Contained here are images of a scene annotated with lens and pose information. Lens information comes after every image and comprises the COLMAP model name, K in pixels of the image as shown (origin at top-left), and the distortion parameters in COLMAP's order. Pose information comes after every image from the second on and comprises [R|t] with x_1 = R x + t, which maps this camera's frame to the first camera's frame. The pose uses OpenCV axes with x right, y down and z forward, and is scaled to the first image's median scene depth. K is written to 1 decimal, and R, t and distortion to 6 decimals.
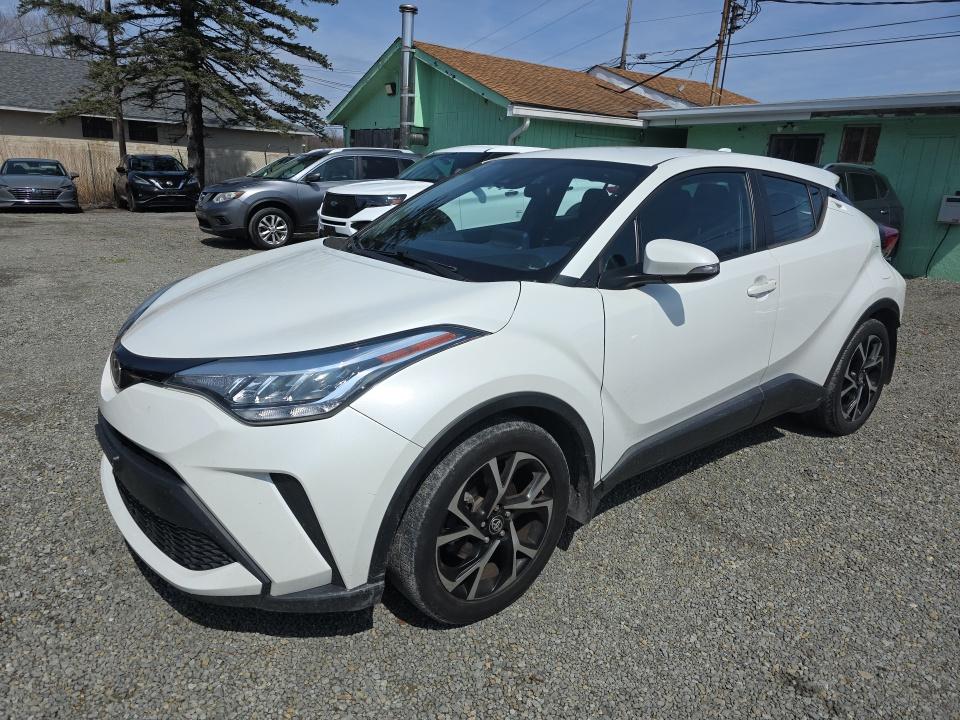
lens RADIAL K [[637.4, 0, 480.0], [0, 637.4, 360.0], [0, 0, 1]] dist [0.003284, -0.000506]
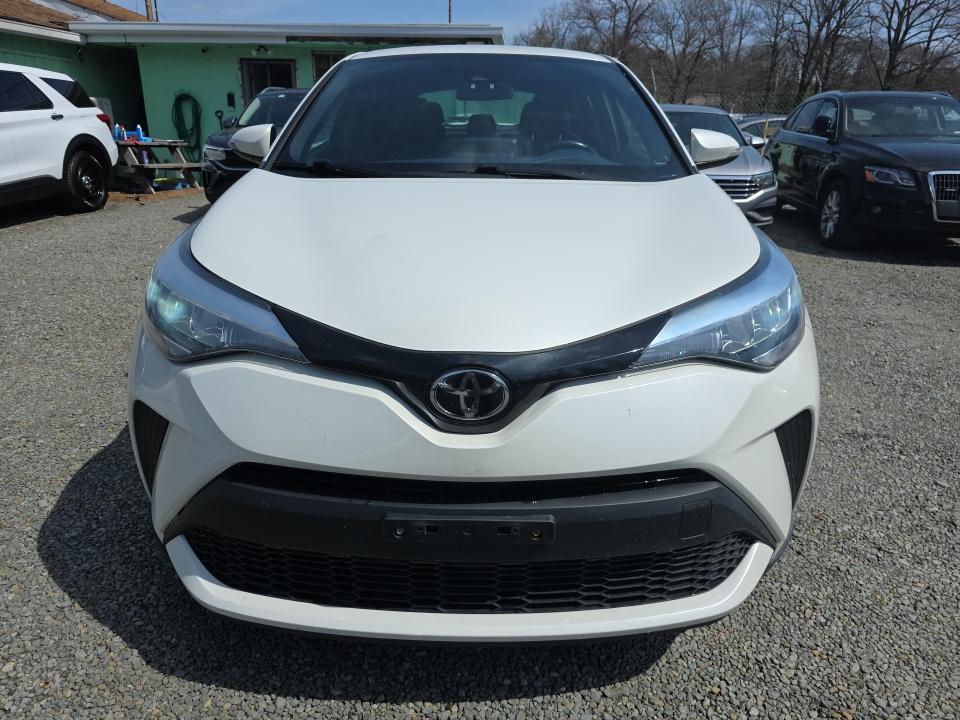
lens RADIAL K [[637.4, 0, 480.0], [0, 637.4, 360.0], [0, 0, 1]] dist [0.003284, -0.000506]
pose [[0.633688, -0.296272, 0.714607, -0.155496], [0.228313, 0.954234, 0.193160, -0.019199], [-0.739130, 0.040751, 0.672329, 0.098997]]
